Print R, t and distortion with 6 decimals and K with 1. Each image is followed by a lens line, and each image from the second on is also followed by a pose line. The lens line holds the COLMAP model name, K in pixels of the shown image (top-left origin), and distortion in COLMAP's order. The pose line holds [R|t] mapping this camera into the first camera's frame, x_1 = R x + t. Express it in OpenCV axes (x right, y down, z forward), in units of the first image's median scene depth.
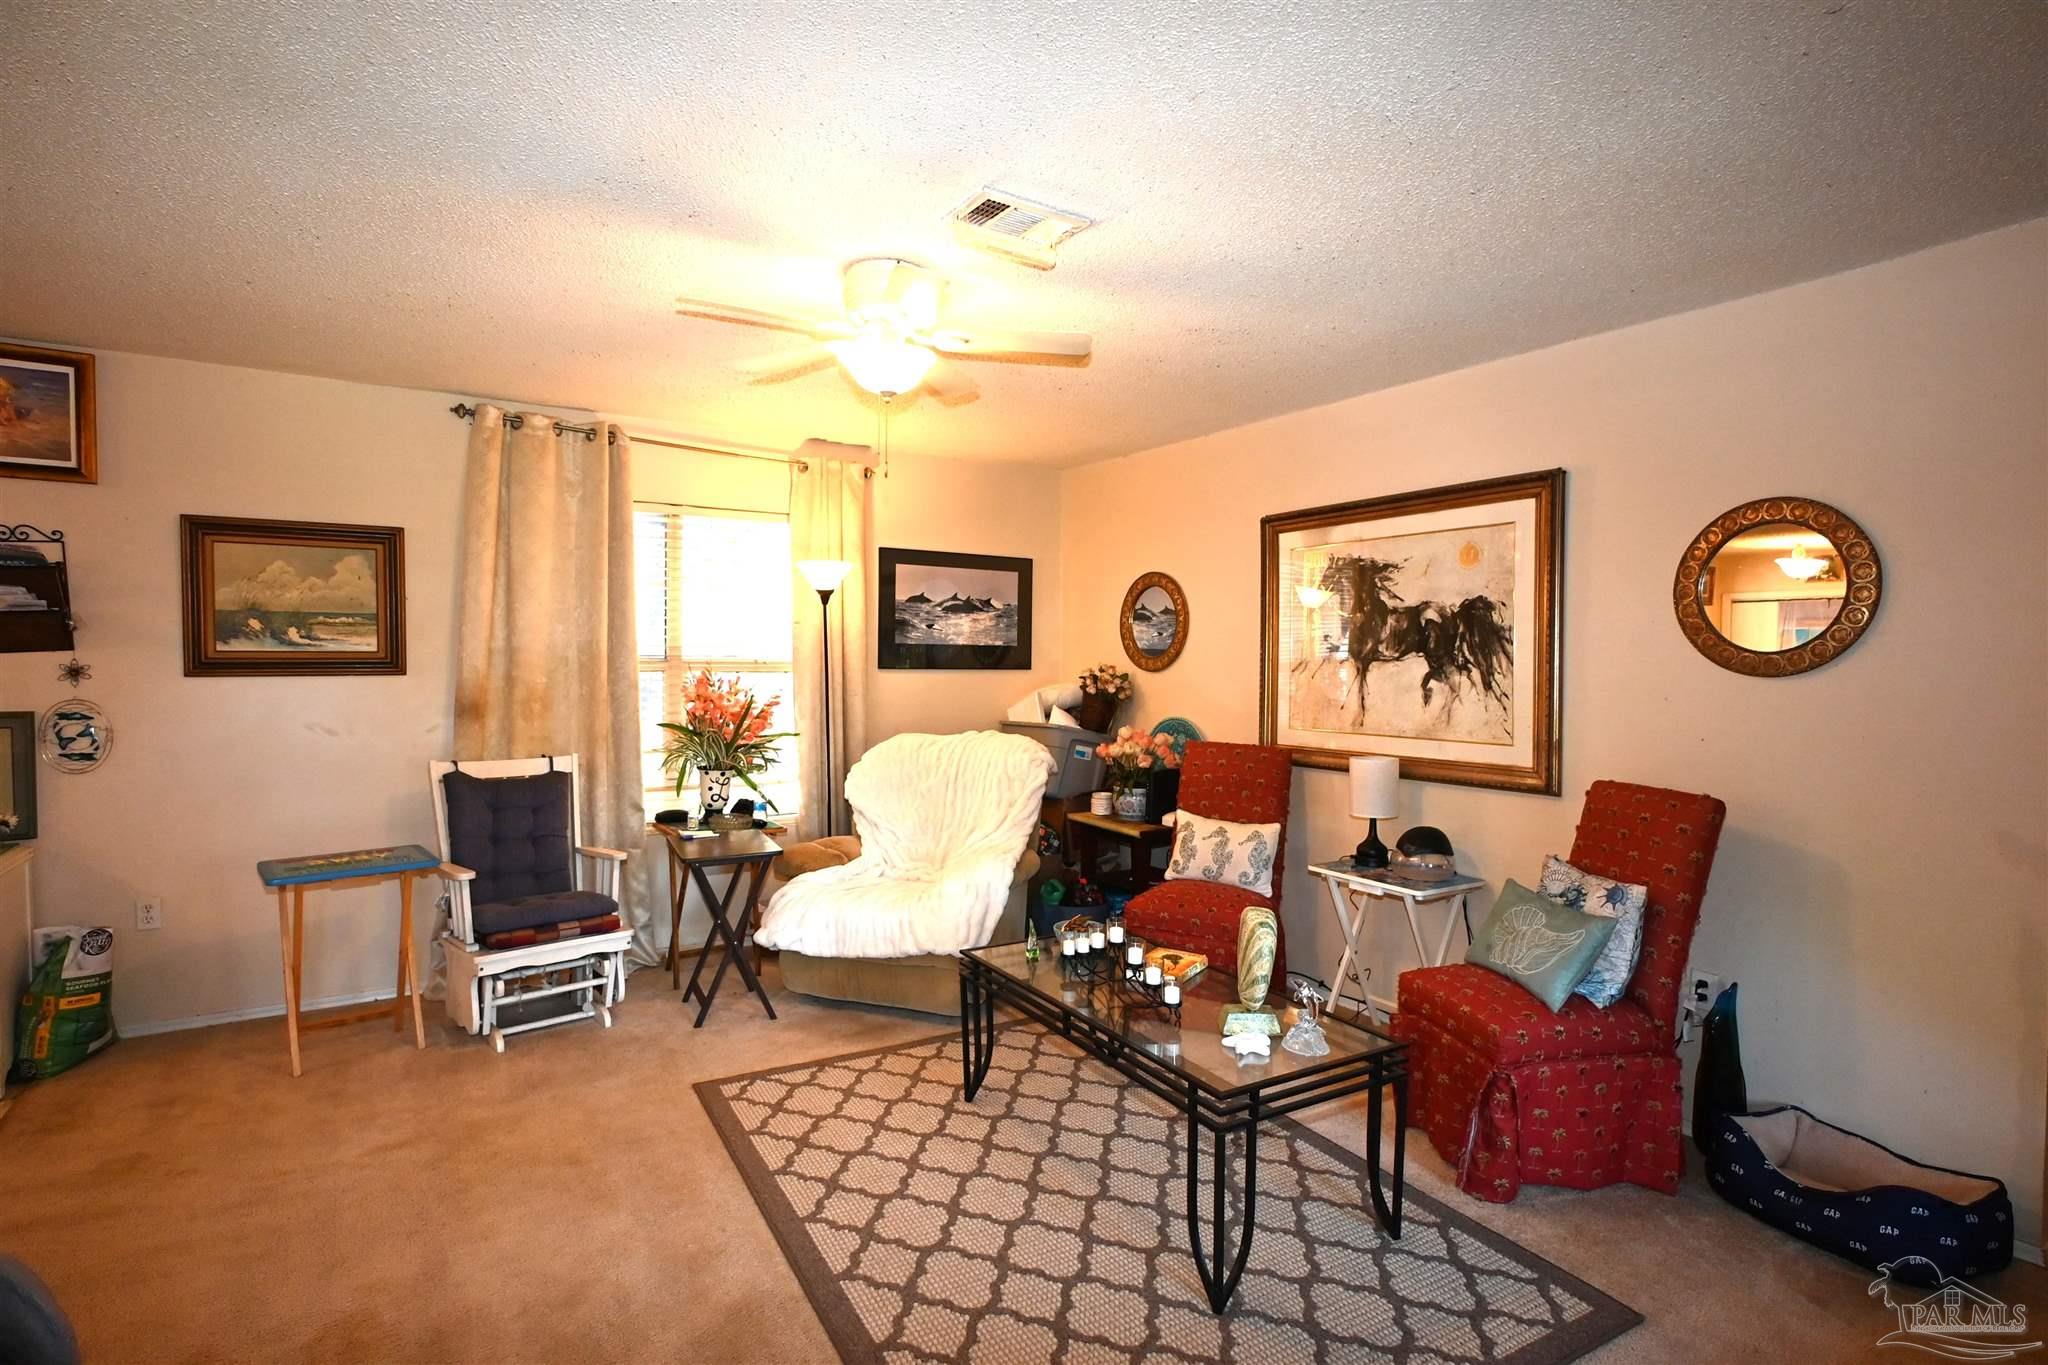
lens RADIAL K [[1017.6, 0, 1024.0], [0, 1017.6, 678.2], [0, 0, 1]] dist [-0.008955, 0.003987]
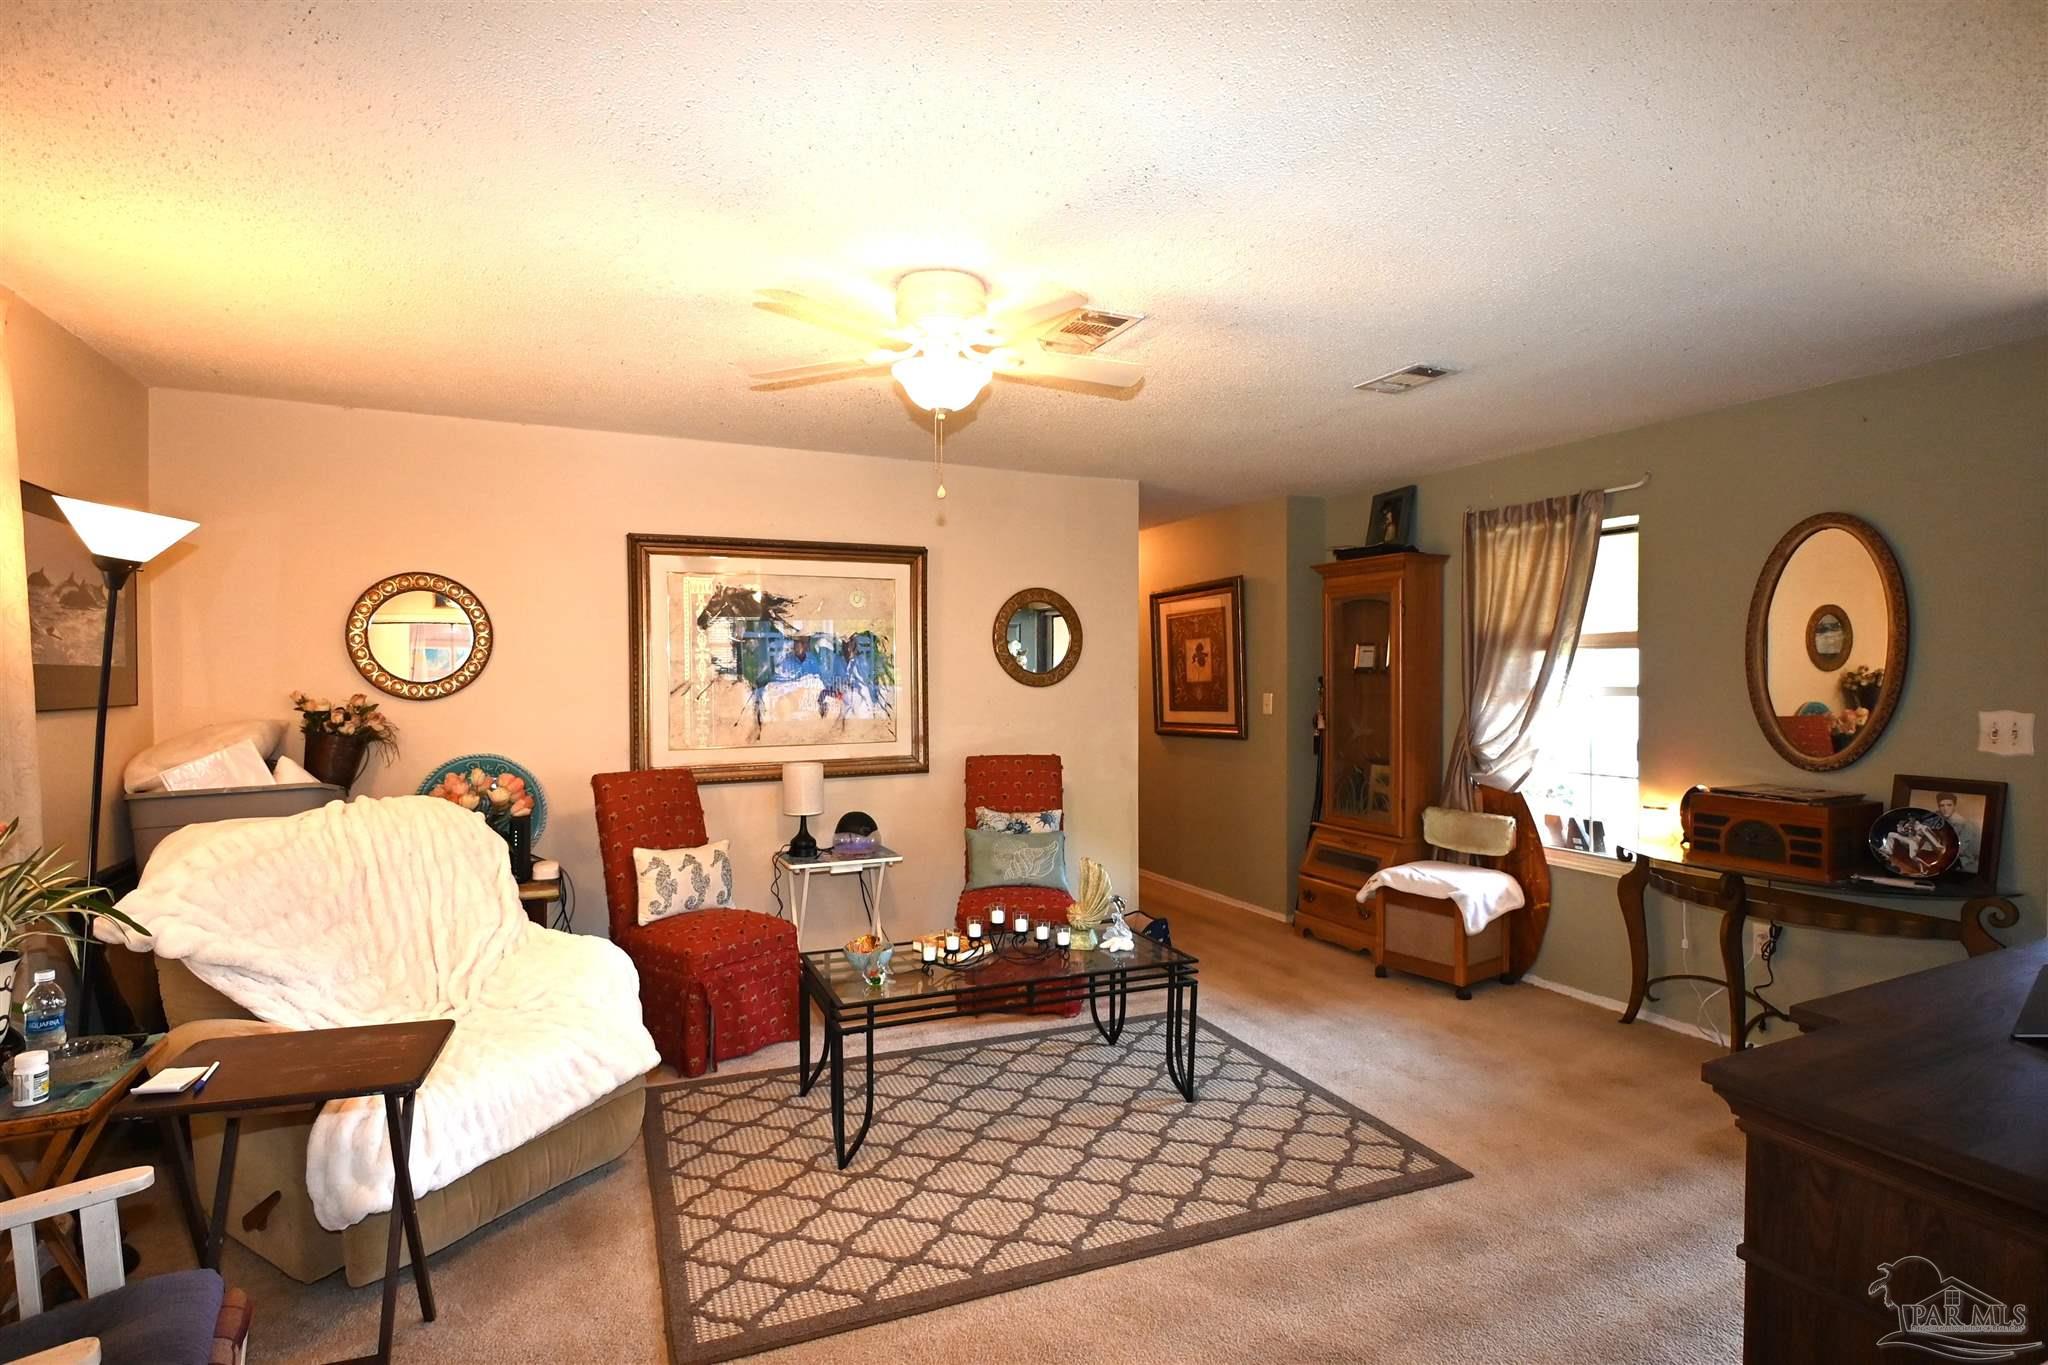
lens RADIAL K [[1017.6, 0, 1025.0], [0, 1017.6, 677.1], [0, 0, 1]] dist [-0.008955, 0.003987]
pose [[0.122038, -0.012954, 0.992441, -0.820455], [0.026220, 0.999608, 0.009824, -0.028077], [-0.992179, 0.024823, 0.122330, 0.621446]]
